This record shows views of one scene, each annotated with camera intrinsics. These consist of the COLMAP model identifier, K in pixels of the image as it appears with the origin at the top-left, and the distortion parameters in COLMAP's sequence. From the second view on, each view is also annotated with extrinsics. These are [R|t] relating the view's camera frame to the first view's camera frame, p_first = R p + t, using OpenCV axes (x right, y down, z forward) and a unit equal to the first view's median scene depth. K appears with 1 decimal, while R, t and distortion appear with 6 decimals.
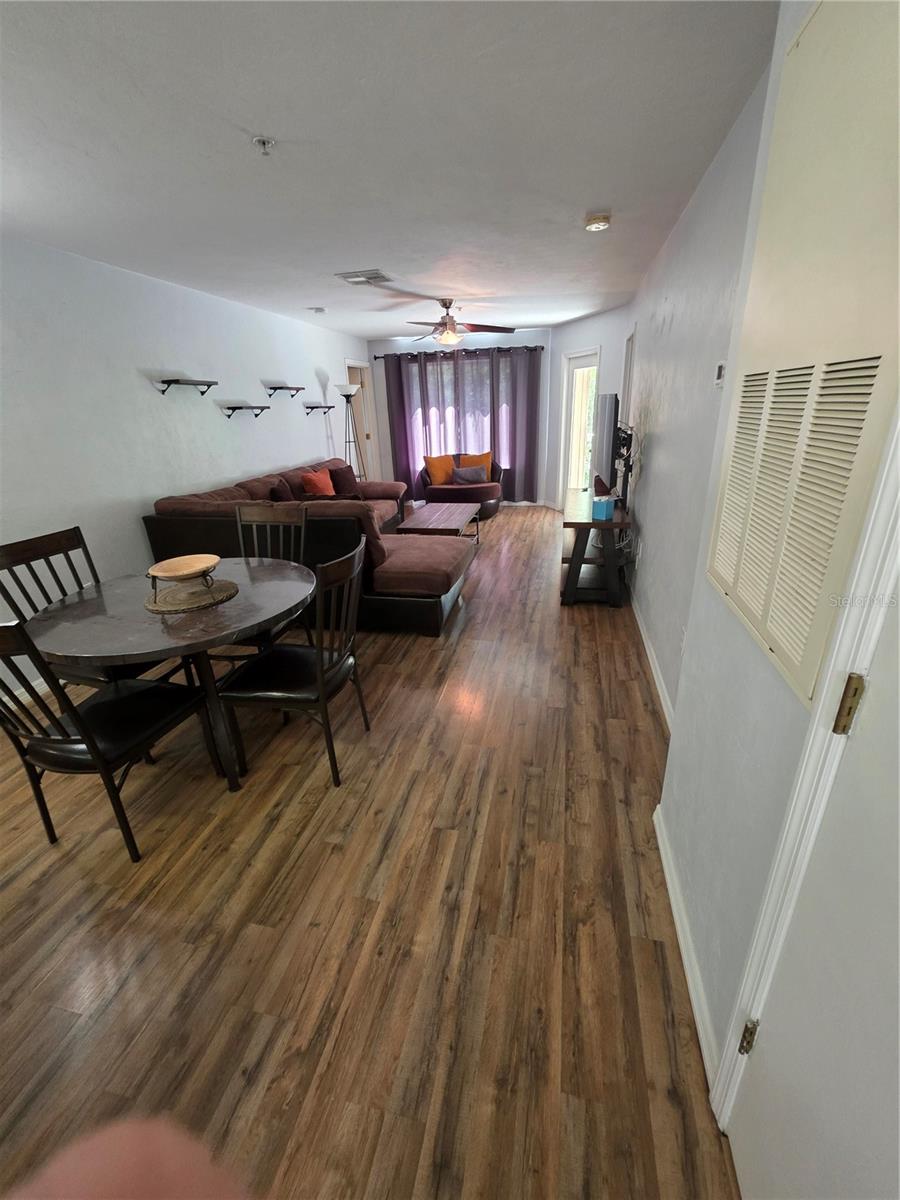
lens RADIAL K [[479.1, 0, 451.2], [0, 479.1, 595.8], [0, 0, 1]] dist [-0.000717, 0.001414]
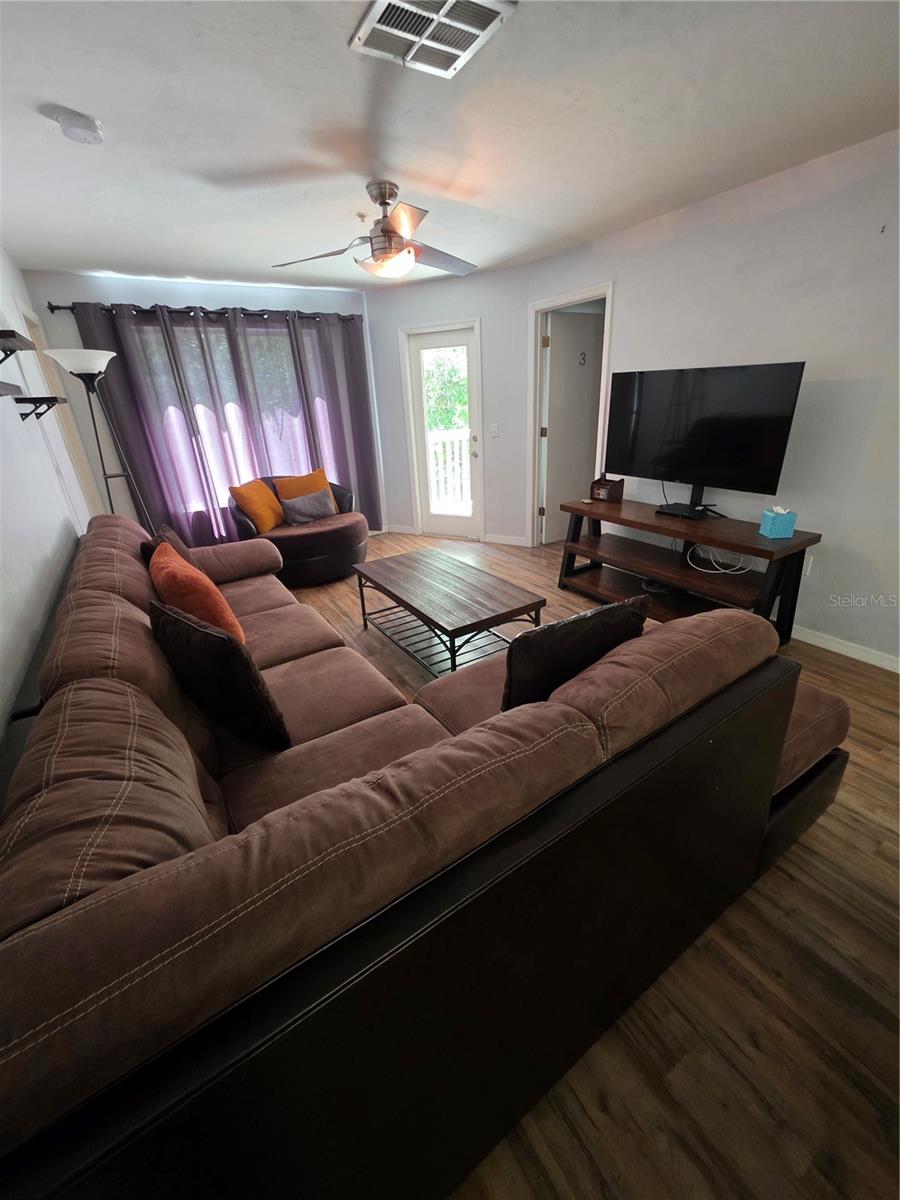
lens RADIAL K [[479.1, 0, 442.2], [0, 479.1, 597.9], [0, 0, 1]] dist [-0.000717, 0.001414]
pose [[0.714225, -0.274291, 0.643930, -0.283300], [0.279432, 0.955256, 0.096969, -0.147777], [-0.641716, 0.110677, 0.758914, 0.407826]]
